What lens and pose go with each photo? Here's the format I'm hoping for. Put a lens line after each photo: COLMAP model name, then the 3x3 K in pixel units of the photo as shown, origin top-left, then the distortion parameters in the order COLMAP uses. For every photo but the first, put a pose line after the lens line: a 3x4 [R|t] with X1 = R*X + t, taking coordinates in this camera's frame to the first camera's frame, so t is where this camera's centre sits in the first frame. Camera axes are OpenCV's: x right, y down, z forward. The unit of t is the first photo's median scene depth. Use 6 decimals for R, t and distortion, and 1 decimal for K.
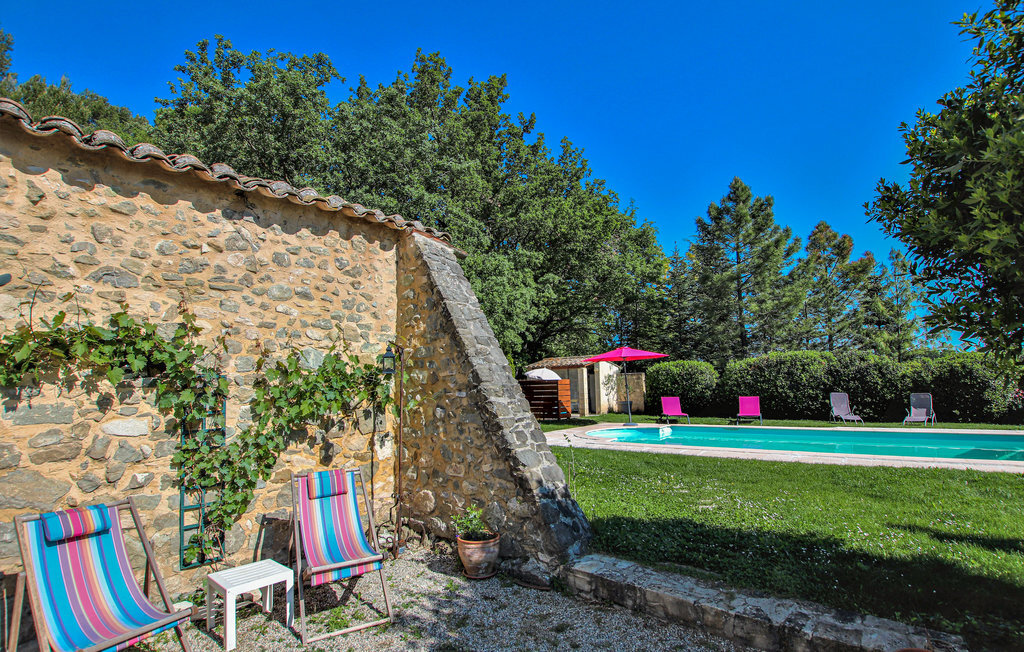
lens RADIAL K [[481.5, 0, 516.2], [0, 481.5, 329.8], [0, 0, 1]] dist [-0.029817, 0.000400]
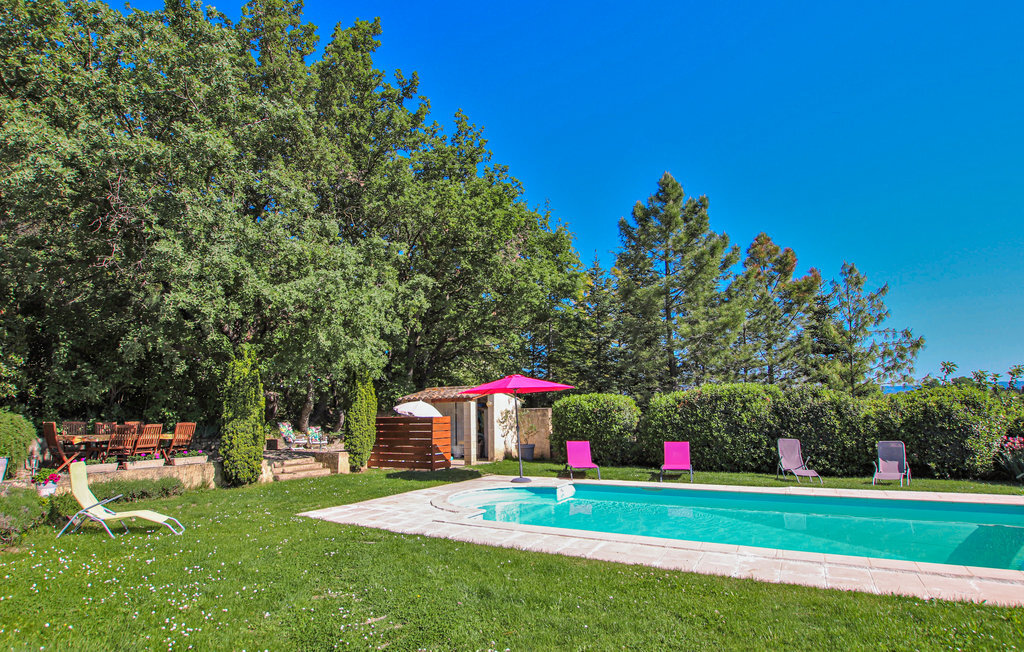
lens RADIAL K [[514.2, 0, 497.9], [0, 514.2, 342.8], [0, 0, 1]] dist [-0.034762, 0.000073]
pose [[0.993861, 0.022924, 0.108236, 0.091457], [-0.020160, 0.999444, -0.026557, 0.006591], [-0.108784, 0.024212, 0.993770, 0.176688]]
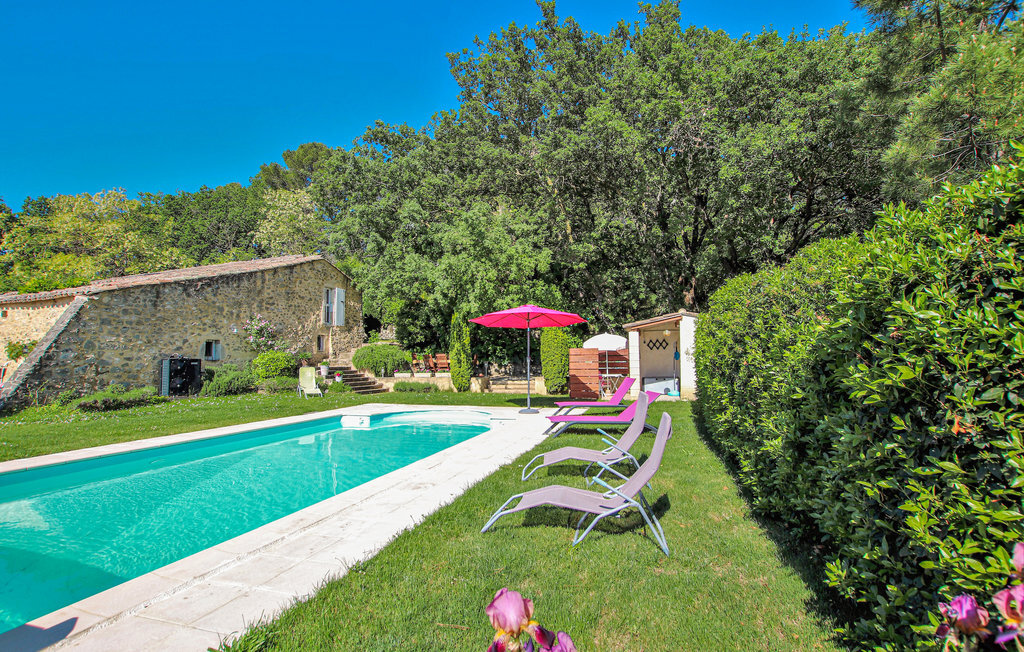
lens RADIAL K [[481.5, 0, 516.2], [0, 481.5, 329.8], [0, 0, 1]] dist [-0.029817, 0.000400]
pose [[0.330359, -0.039512, -0.943028, 0.755980], [0.108422, 0.994098, -0.003670, 0.060688], [0.937607, -0.101033, 0.332693, 0.608922]]
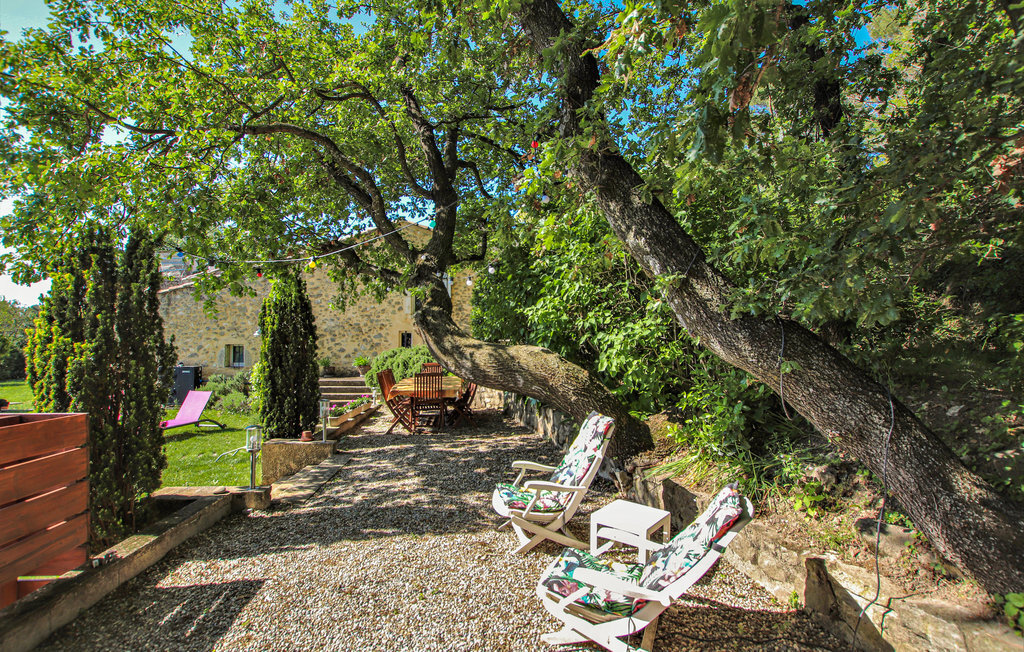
lens RADIAL K [[481.5, 0, 516.2], [0, 481.5, 329.8], [0, 0, 1]] dist [-0.029817, 0.000400]
pose [[-0.752018, 0.009591, -0.659073, -0.022381], [0.095283, 0.990974, -0.094300, 0.106324], [0.652219, -0.133714, -0.746144, 1.221127]]
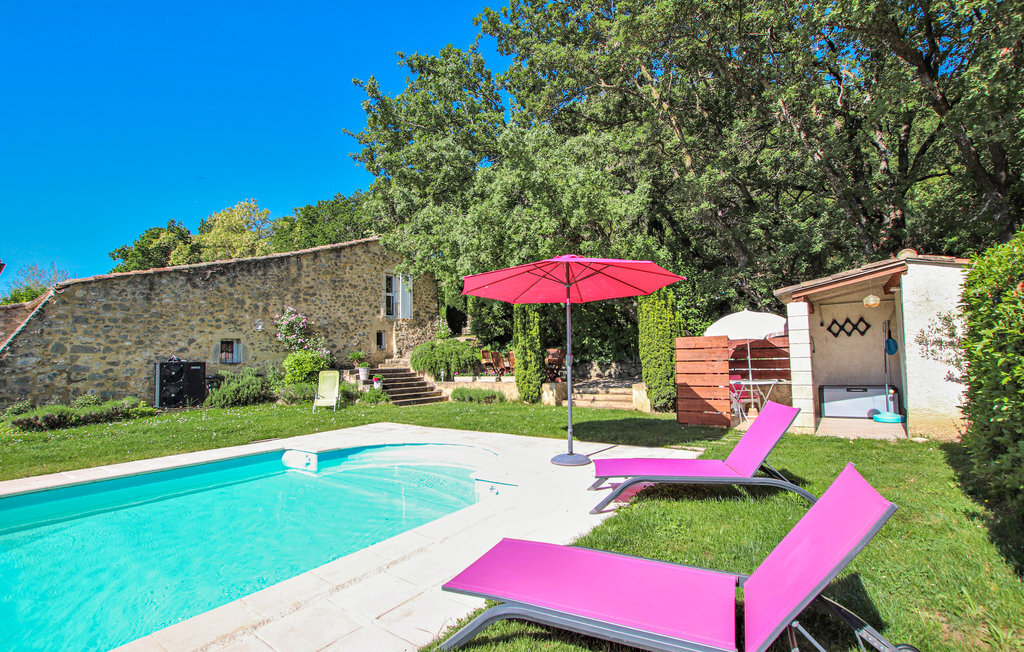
lens RADIAL K [[481.5, 0, 516.2], [0, 481.5, 329.8], [0, 0, 1]] dist [-0.029817, 0.000400]
pose [[0.021643, -0.036597, -0.999096, 0.507935], [0.135125, 0.990267, -0.033346, 0.083530], [0.990592, -0.134281, 0.026377, 0.778676]]
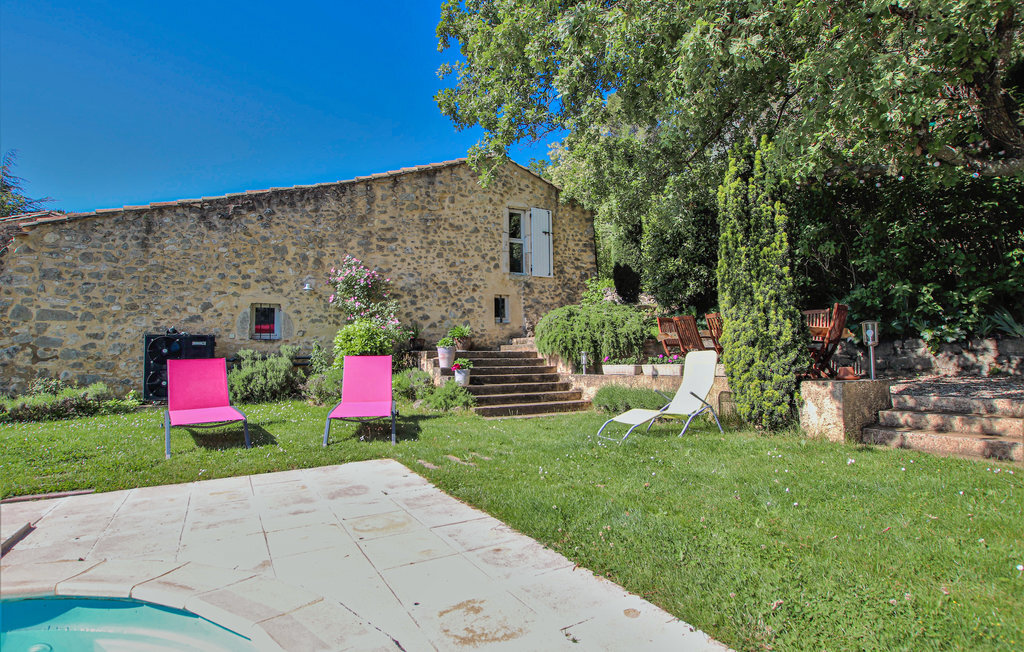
lens RADIAL K [[503.7, 0, 490.6], [0, 503.7, 330.0], [0, 0, 1]] dist [-0.027597, 0.000079]
pose [[-0.418231, -0.022308, -0.908067, 0.172367], [0.126707, 0.988492, -0.082642, 0.112044], [0.899460, -0.149622, -0.410592, 0.785895]]
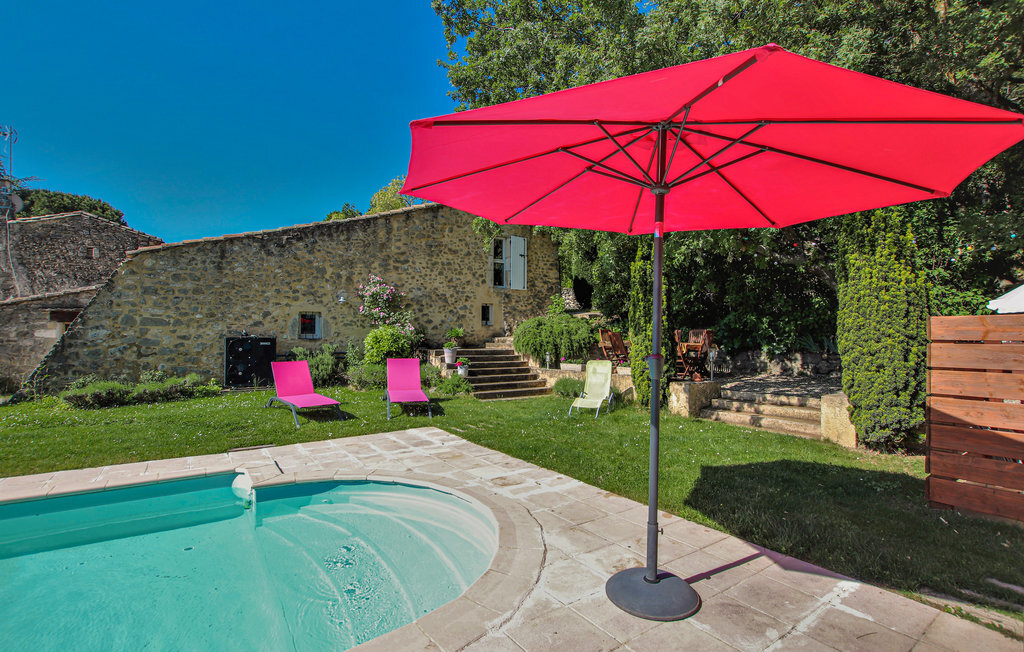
lens RADIAL K [[481.5, 0, 516.2], [0, 481.5, 329.8], [0, 0, 1]] dist [-0.029817, 0.000400]
pose [[-0.313453, 0.011532, -0.949534, 0.320092], [0.112687, 0.993313, -0.025136, 0.086448], [0.942894, -0.114879, -0.312657, 0.829342]]
